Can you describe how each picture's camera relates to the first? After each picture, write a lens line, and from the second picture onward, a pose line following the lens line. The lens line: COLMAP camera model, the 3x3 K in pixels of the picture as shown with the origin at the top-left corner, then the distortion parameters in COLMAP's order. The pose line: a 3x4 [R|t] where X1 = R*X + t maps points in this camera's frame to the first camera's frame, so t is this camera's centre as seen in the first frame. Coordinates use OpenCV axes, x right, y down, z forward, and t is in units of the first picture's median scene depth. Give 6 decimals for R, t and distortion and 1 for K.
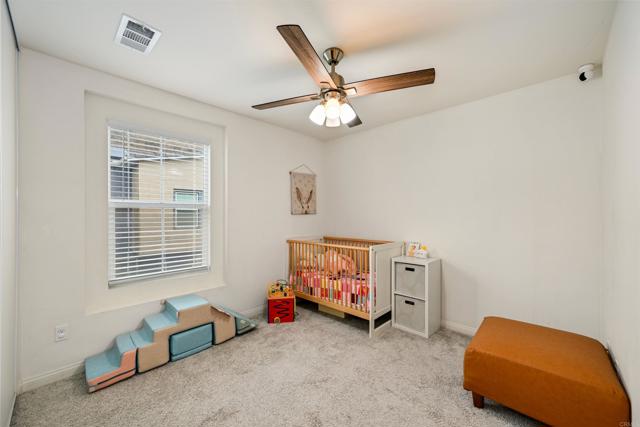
lens RADIAL K [[248.5, 0, 320.6], [0, 248.5, 213.6], [0, 0, 1]] dist [0.003195, -0.000073]
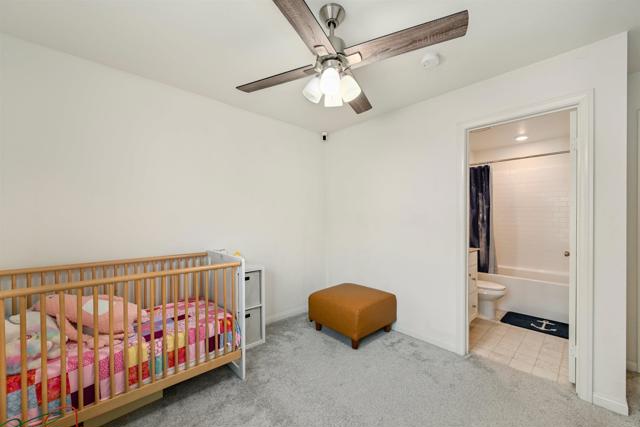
lens RADIAL K [[248.5, 0, 320.6], [0, 248.5, 218.2], [0, 0, 1]] dist [0.003195, -0.000073]
pose [[0.079130, 0.006407, 0.996844, -0.492390], [0.007156, 0.999950, -0.006995, 0.012942], [-0.996839, 0.007687, 0.079080, 0.637099]]
